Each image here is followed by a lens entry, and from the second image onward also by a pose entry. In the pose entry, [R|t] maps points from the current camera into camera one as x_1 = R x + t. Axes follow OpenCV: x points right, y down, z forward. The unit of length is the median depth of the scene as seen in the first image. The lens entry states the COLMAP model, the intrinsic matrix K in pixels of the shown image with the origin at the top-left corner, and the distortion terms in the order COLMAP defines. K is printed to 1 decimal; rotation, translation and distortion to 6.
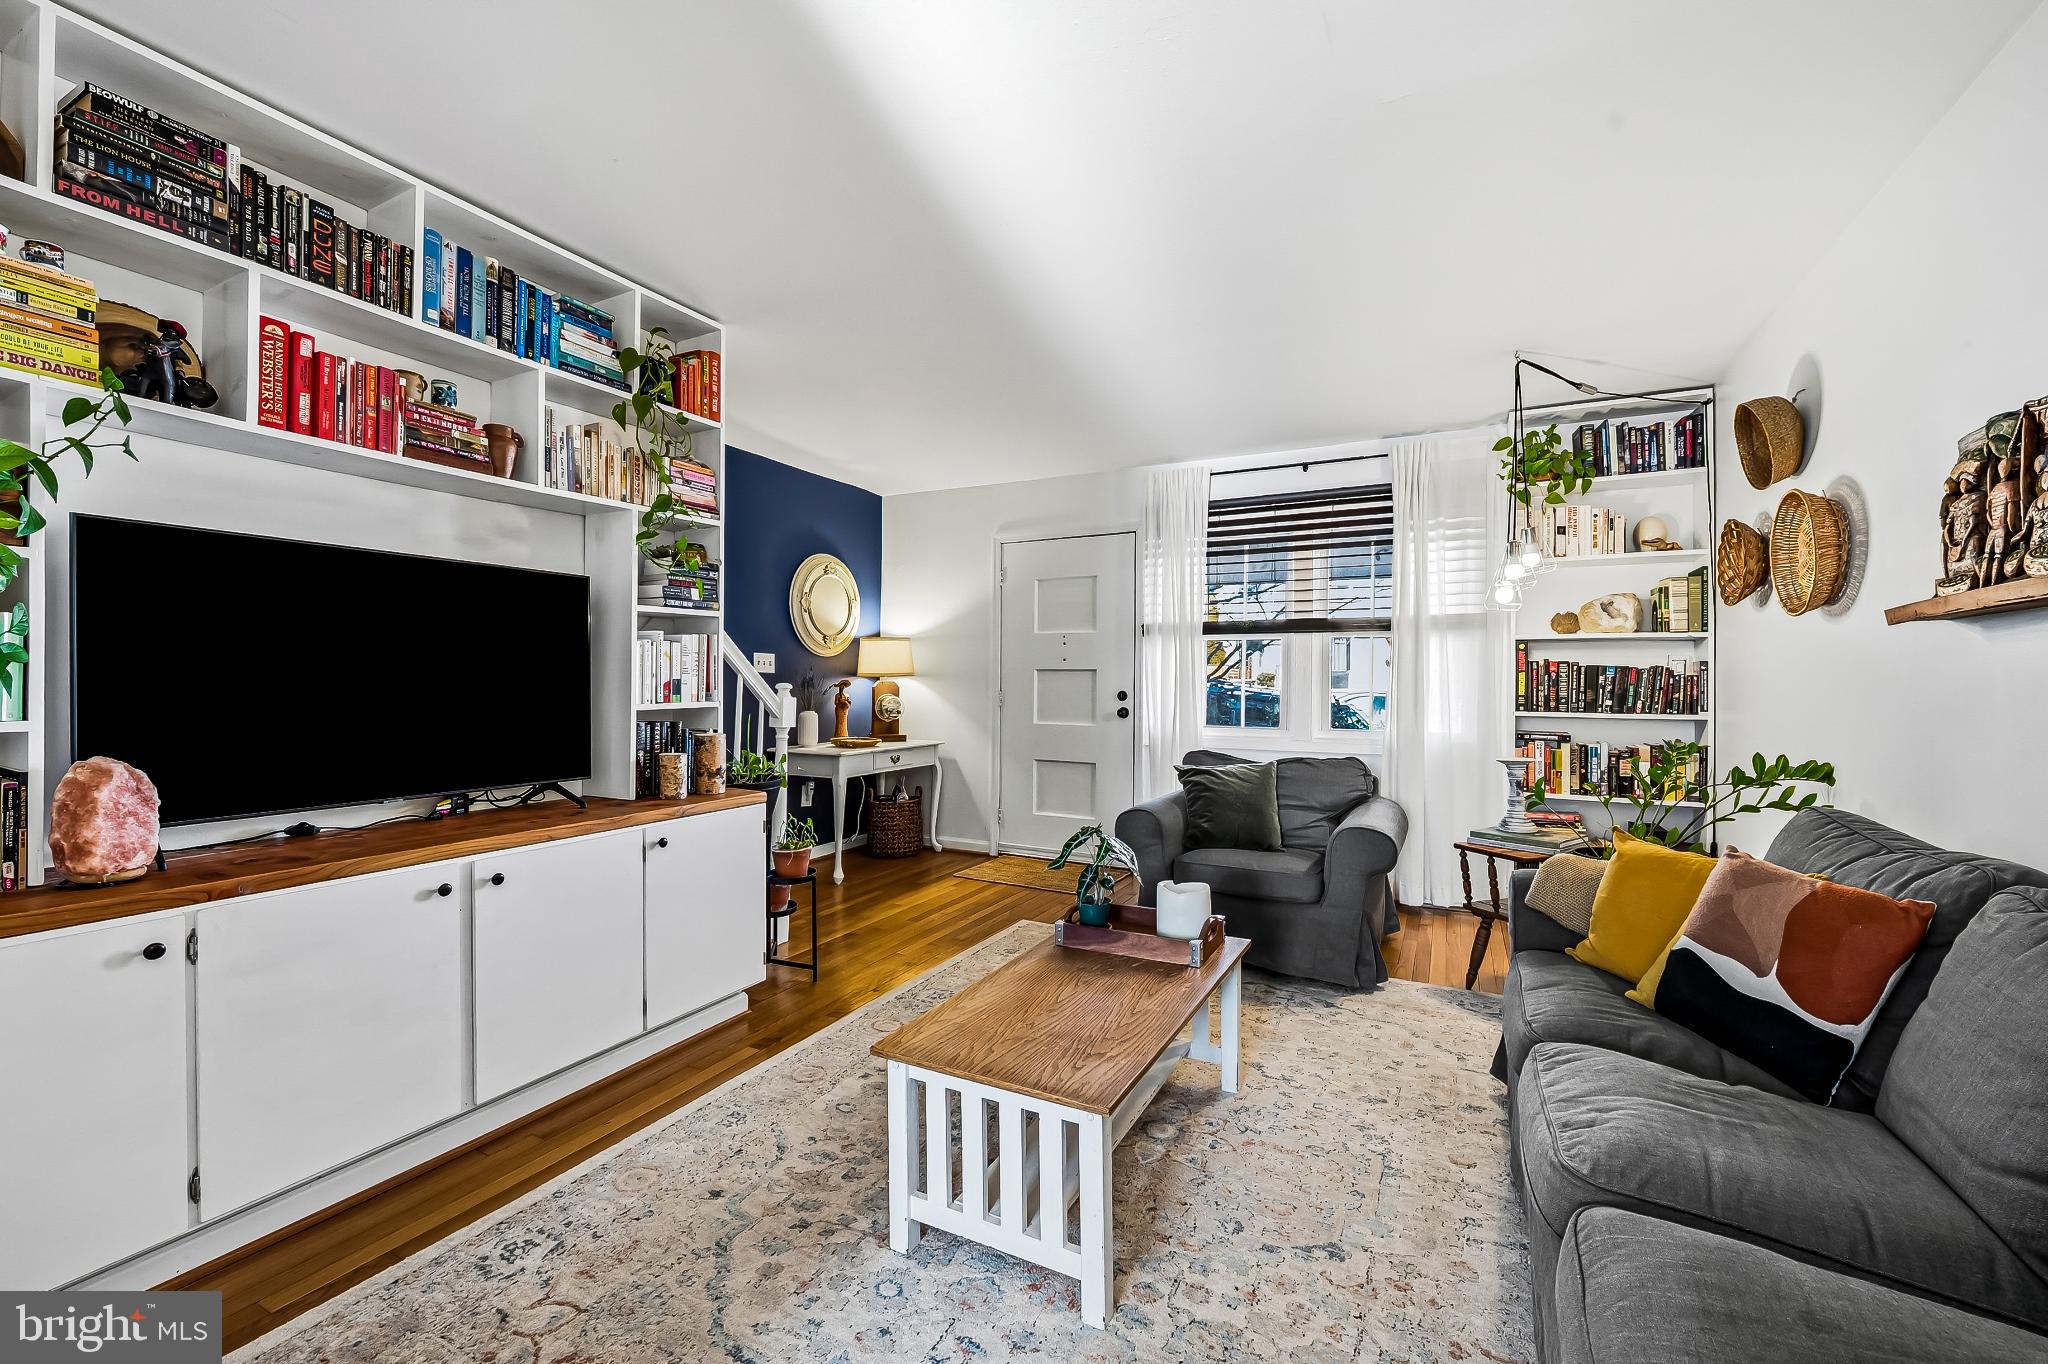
lens RADIAL K [[820.7, 0, 1024.0], [0, 820.7, 682.0], [0, 0, 1]] dist [-0.006825, -0.000173]
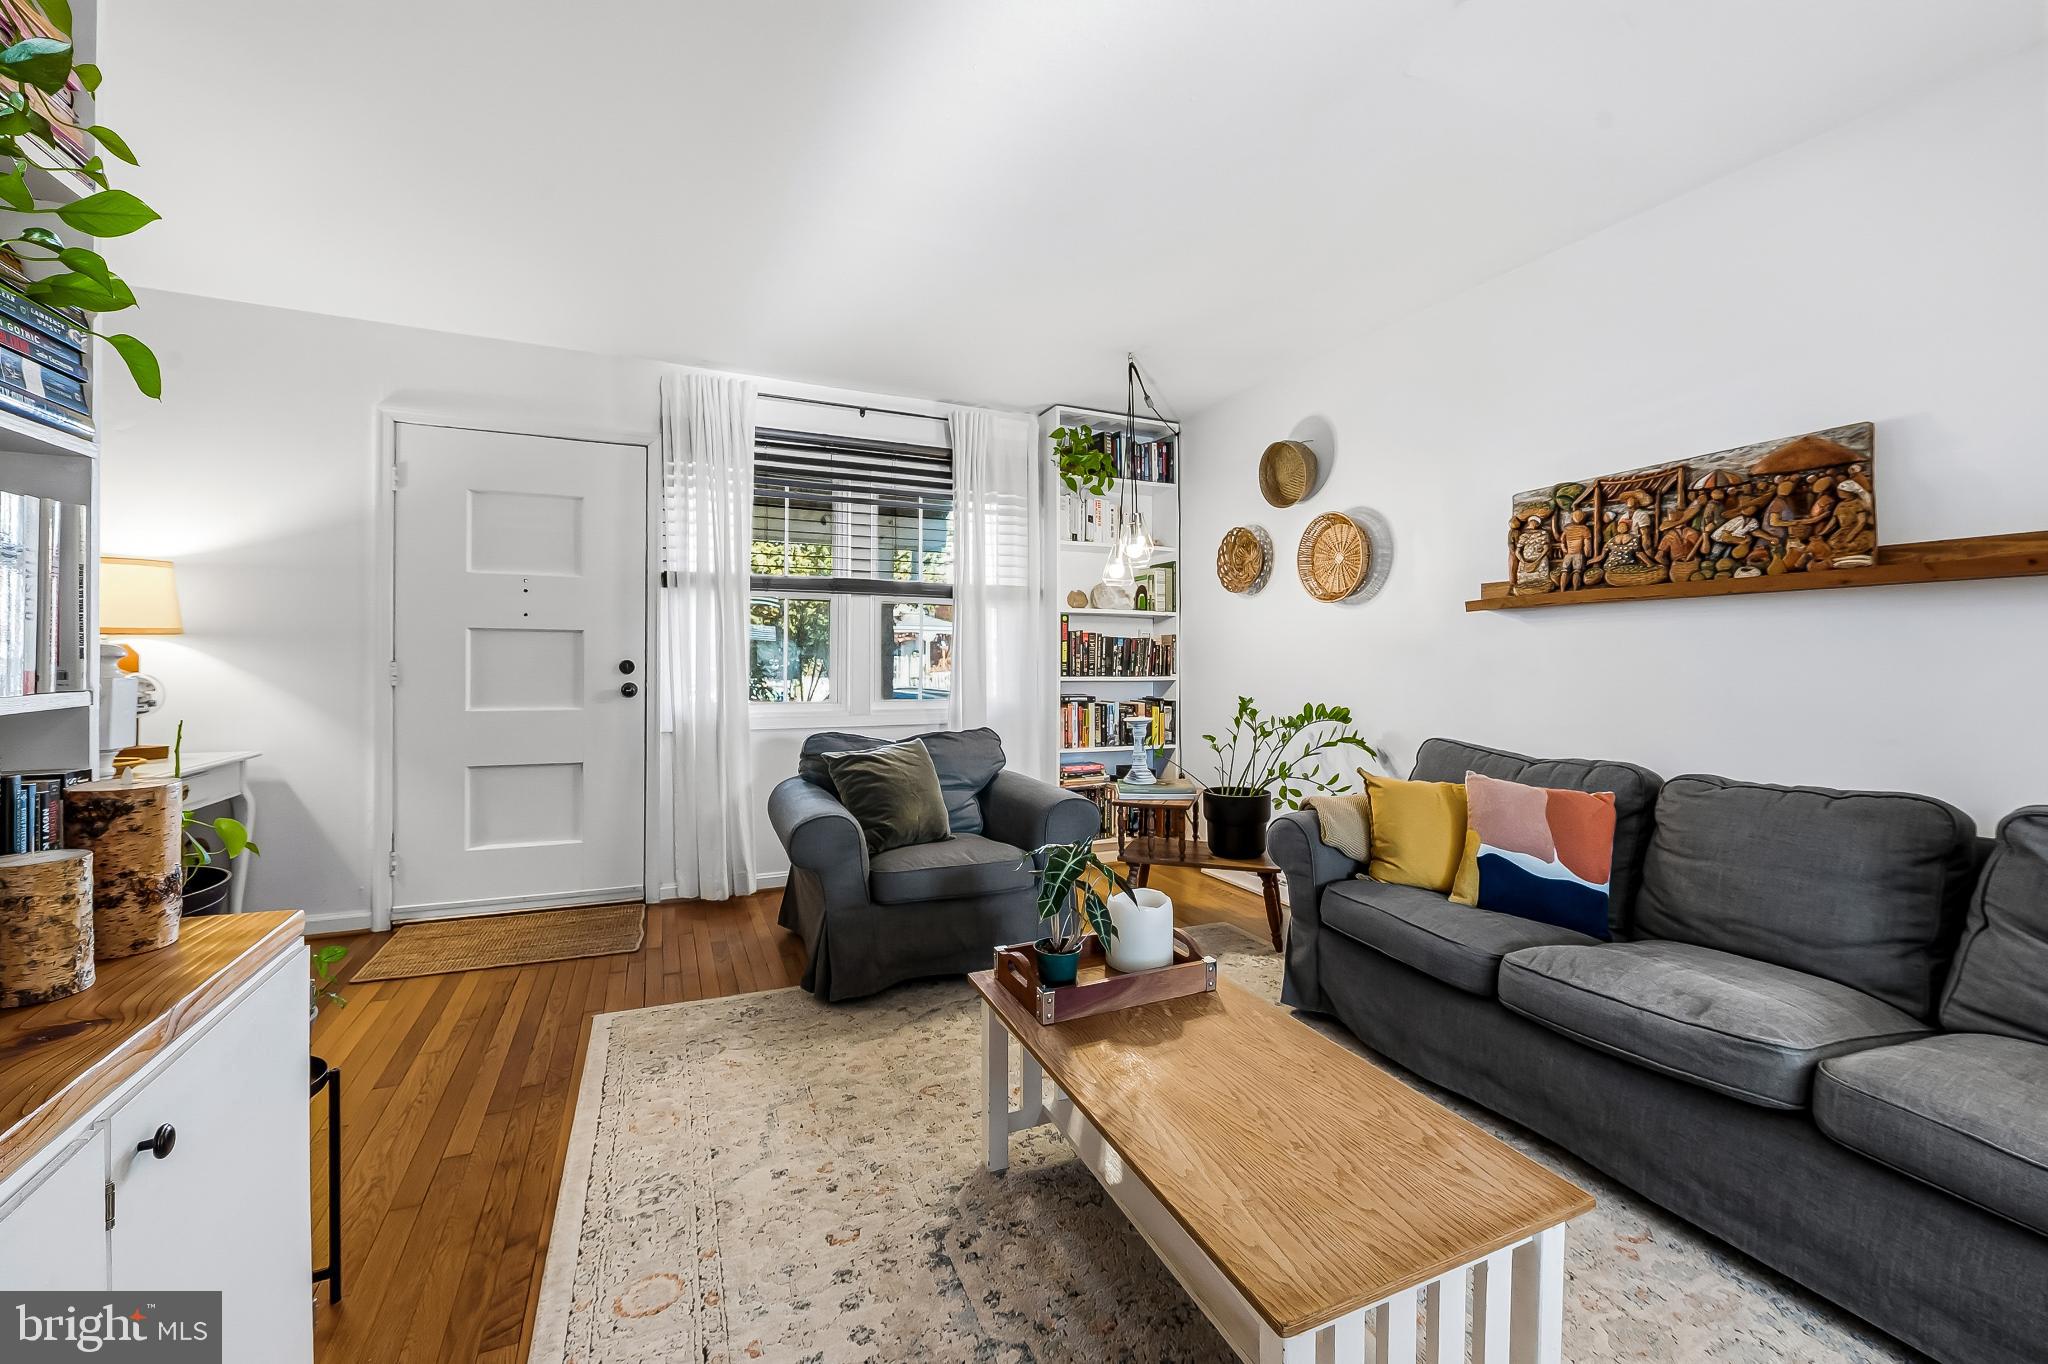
lens RADIAL K [[822.4, 0, 1024.7], [0, 822.4, 657.1], [0, 0, 1]] dist [-0.001332, -0.000209]
pose [[0.623124, -0.001608, 0.782121, -0.305850], [-0.003488, 0.999982, 0.004835, 0.004162], [-0.782115, -0.005740, 0.623108, 0.346104]]
